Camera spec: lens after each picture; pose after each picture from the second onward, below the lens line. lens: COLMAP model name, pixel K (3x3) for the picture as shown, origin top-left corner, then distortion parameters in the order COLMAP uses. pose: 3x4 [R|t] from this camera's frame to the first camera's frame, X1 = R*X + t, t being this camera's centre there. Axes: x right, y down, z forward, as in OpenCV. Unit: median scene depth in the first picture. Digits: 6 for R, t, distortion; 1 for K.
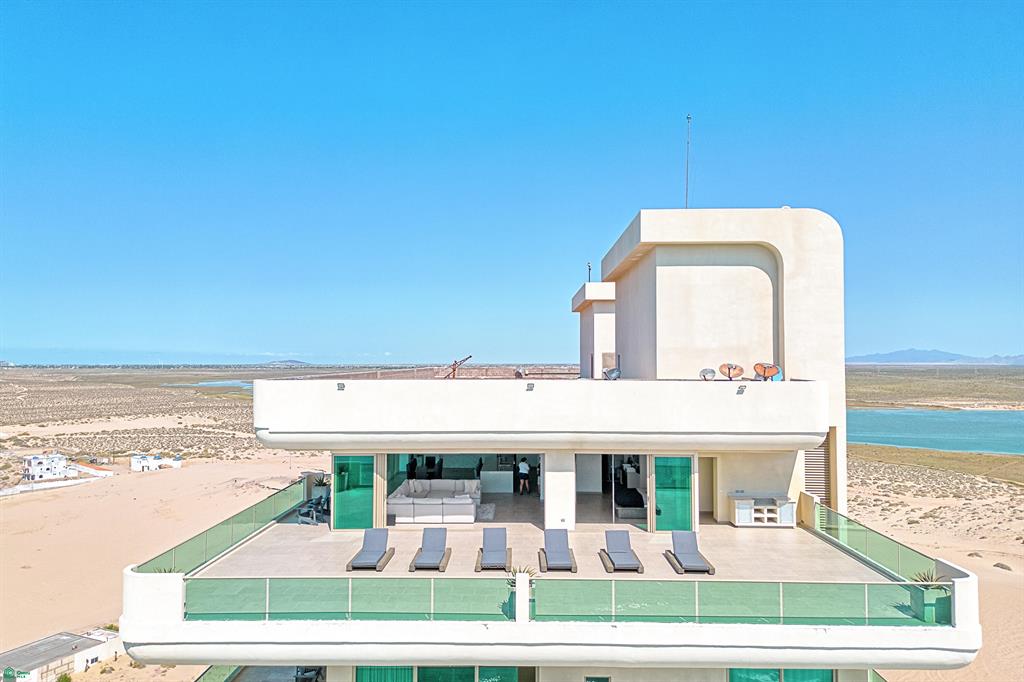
lens RADIAL K [[728.3, 0, 504.9], [0, 728.3, 352.2], [0, 0, 1]] dist [0.079099, -0.079696]
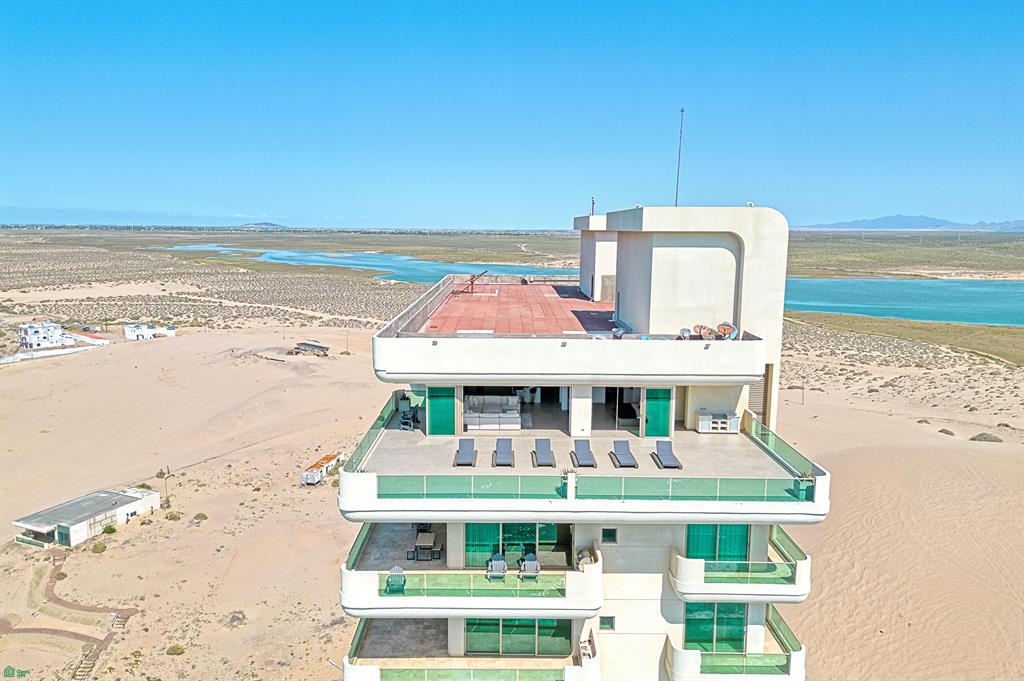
lens RADIAL K [[731.3, 0, 500.4], [0, 731.3, 354.4], [0, 0, 1]] dist [0.083198, -0.074960]
pose [[0.999821, 0.001538, 0.018882, -0.055668], [-0.004987, 0.982913, 0.184005, -0.092426], [-0.018276, -0.184066, 0.982744, -0.205130]]
